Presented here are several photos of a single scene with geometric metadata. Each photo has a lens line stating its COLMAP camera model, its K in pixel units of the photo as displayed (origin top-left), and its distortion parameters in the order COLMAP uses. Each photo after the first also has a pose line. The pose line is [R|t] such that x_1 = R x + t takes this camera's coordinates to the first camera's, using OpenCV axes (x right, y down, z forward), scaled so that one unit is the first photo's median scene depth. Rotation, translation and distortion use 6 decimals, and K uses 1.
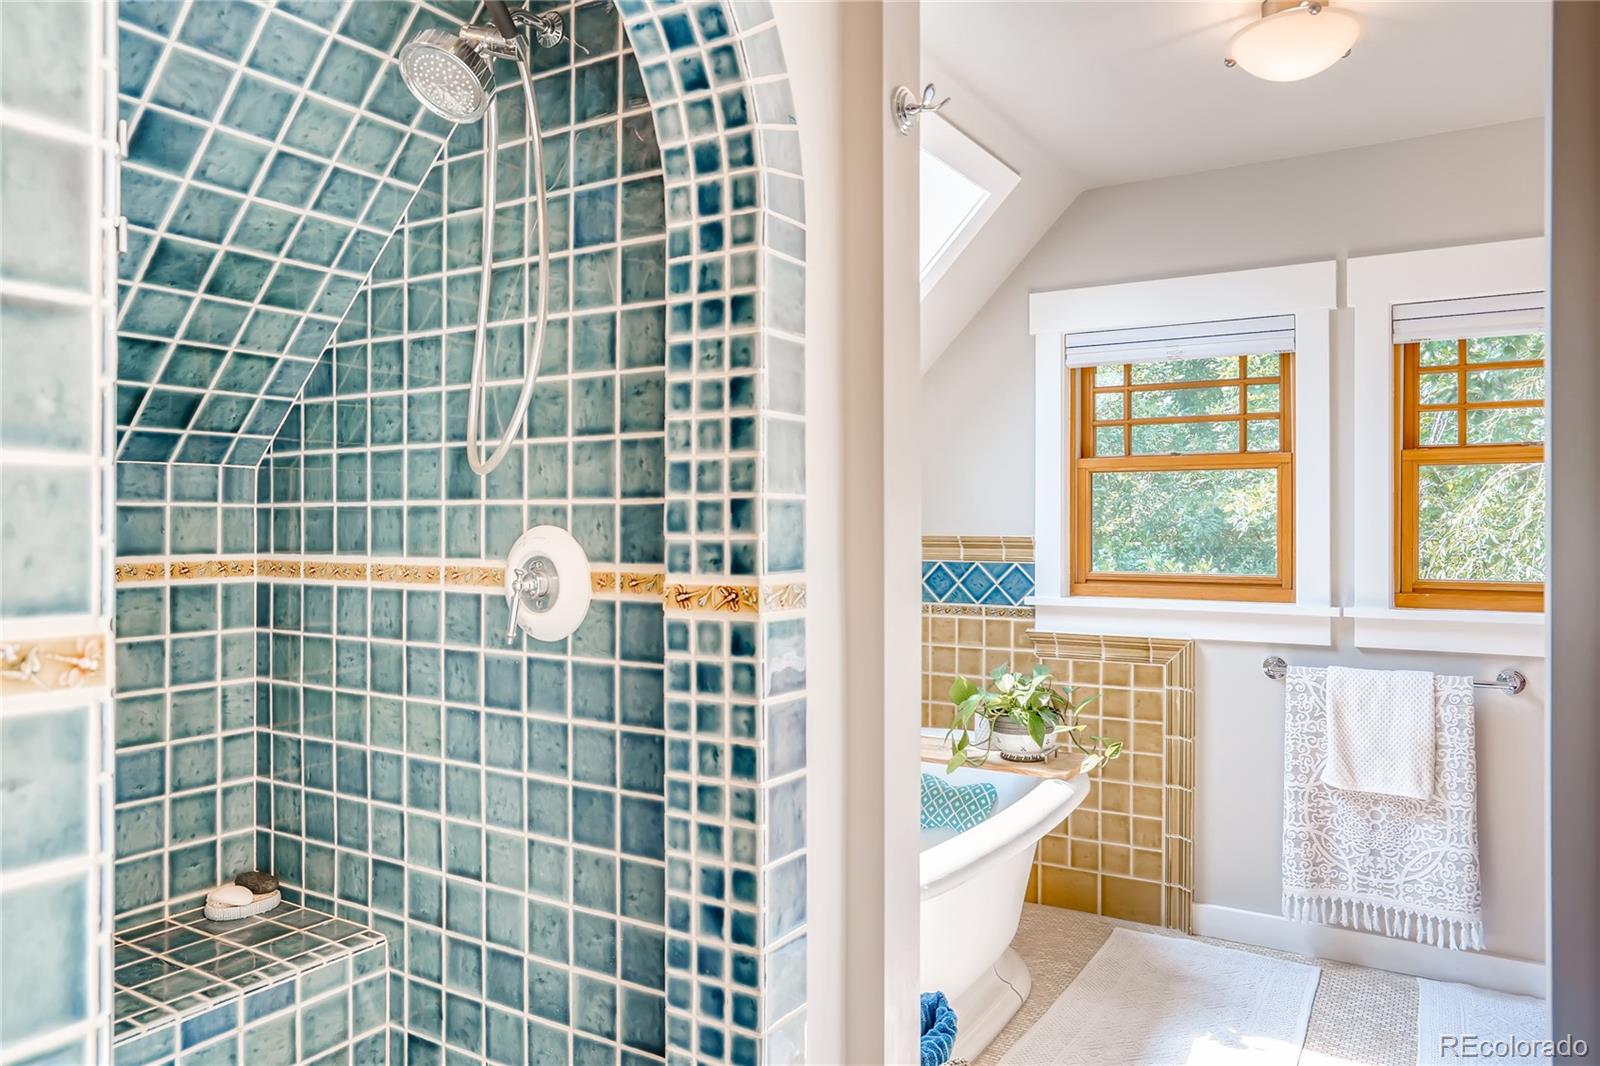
lens RADIAL K [[1088.9, 0, 800.0], [0, 1088.9, 533.0], [0, 0, 1]] dist [-0.056593, 0.050080]
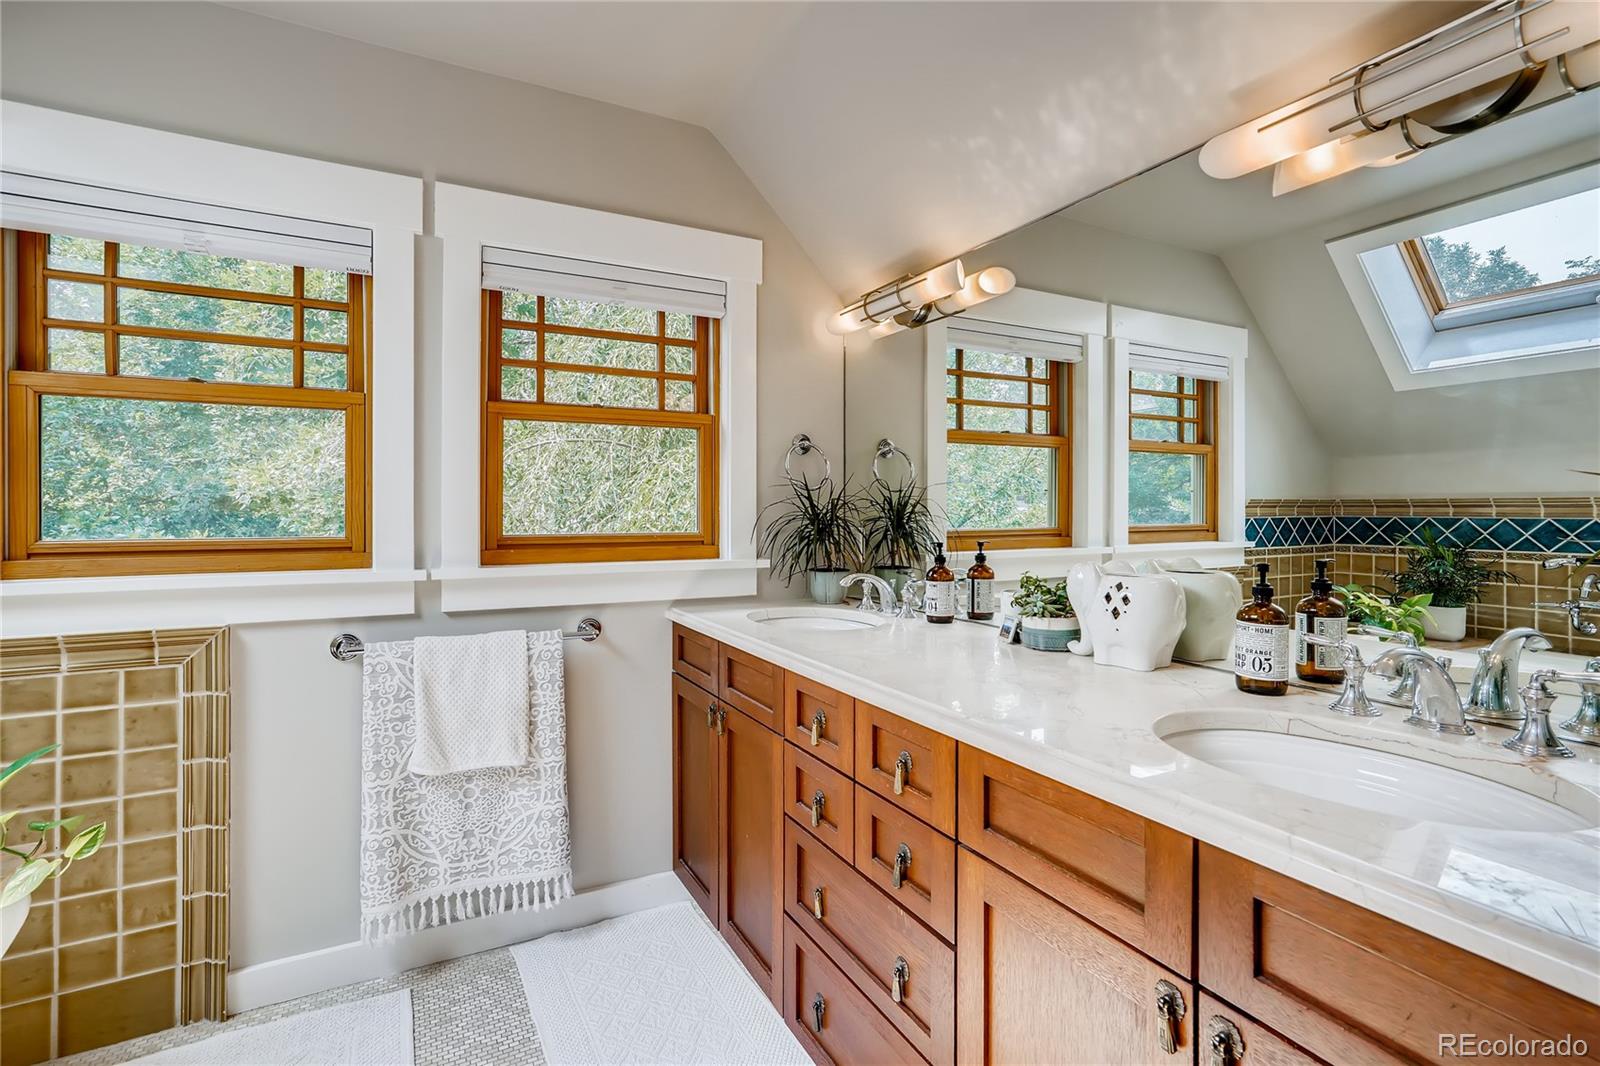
lens RADIAL K [[753.4, 0, 801.2], [0, 753.4, 509.5], [0, 0, 1]] dist [-0.016586, 0.015327]
pose [[0.502608, -0.000013, 0.864514, 0.120514], [0.002985, 0.999994, -0.001720, 0.021305], [-0.864509, 0.003445, 0.502606, 0.420117]]
